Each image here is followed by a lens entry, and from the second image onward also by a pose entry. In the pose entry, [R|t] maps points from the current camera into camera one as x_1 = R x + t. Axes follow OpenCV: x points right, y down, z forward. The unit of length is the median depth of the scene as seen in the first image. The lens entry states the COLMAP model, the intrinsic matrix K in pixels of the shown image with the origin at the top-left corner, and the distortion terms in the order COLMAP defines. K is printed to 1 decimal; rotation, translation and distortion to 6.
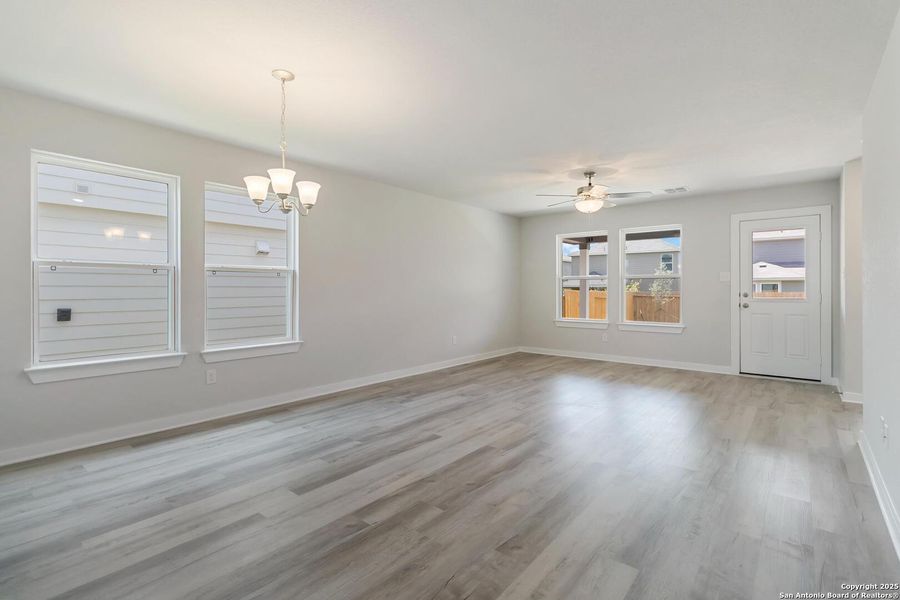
lens RADIAL K [[422.2, 0, 454.6], [0, 422.2, 282.6], [0, 0, 1]] dist [0.001512, 0.001080]
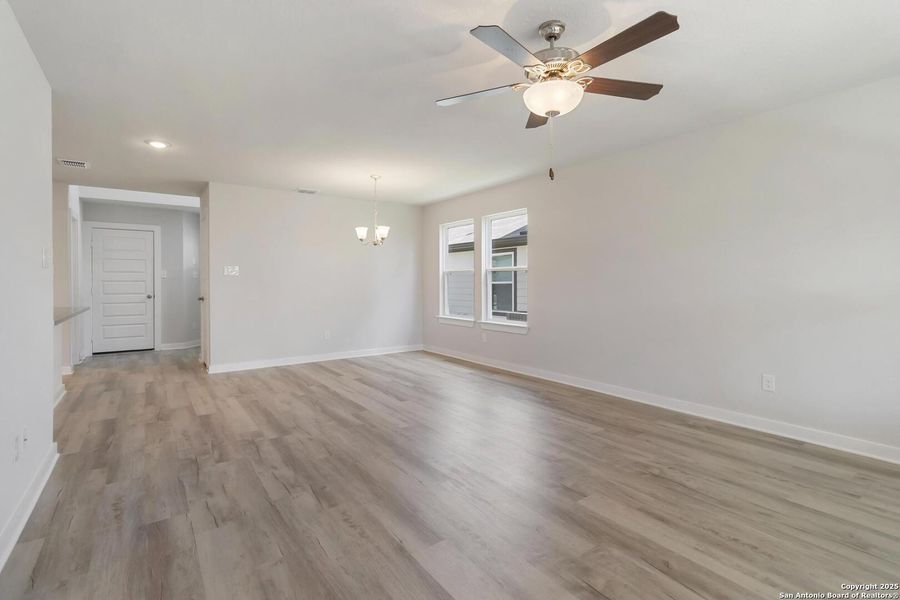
lens RADIAL K [[428.7, 0, 454.5], [0, 428.7, 290.0], [0, 0, 1]] dist [0.000824, -0.000083]
pose [[-0.258082, 0.016663, -0.965979, 1.193250], [0.018015, 0.999760, 0.012433, 0.023280], [0.965955, -0.014193, -0.258320, 1.543254]]
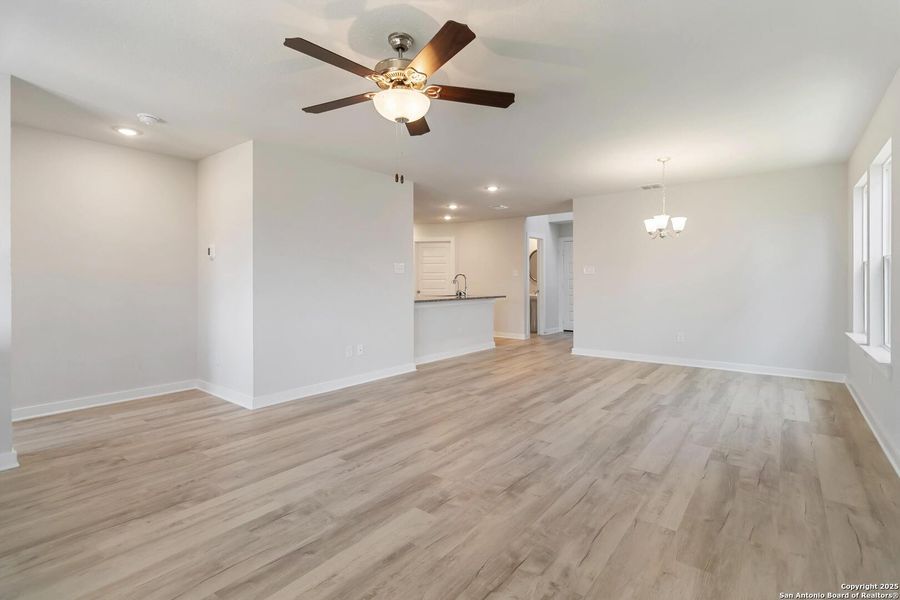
lens RADIAL K [[422.2, 0, 454.6], [0, 422.2, 282.6], [0, 0, 1]] dist [0.001512, 0.001080]
pose [[-0.999829, 0.003846, -0.018061, 0.406128], [0.004070, 0.999915, -0.012411, 0.033478], [0.018012, -0.012482, -0.999760, 2.238473]]
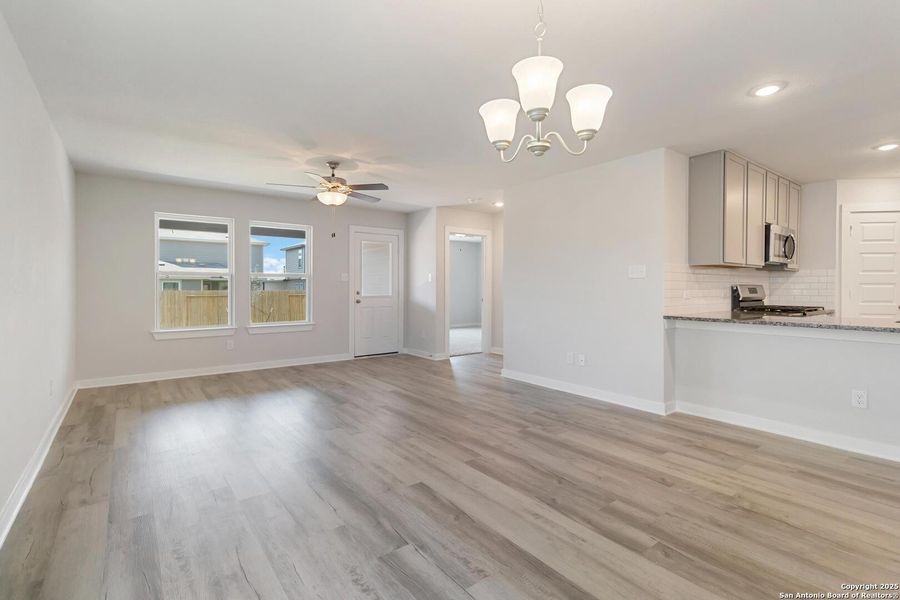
lens RADIAL K [[422.2, 0, 454.6], [0, 422.2, 282.6], [0, 0, 1]] dist [0.001512, 0.001080]
pose [[0.226058, 0.013158, 0.974025, -0.795479], [-0.017354, 0.999804, -0.009479, 0.011419], [-0.973959, -0.014760, 0.226242, 0.806549]]
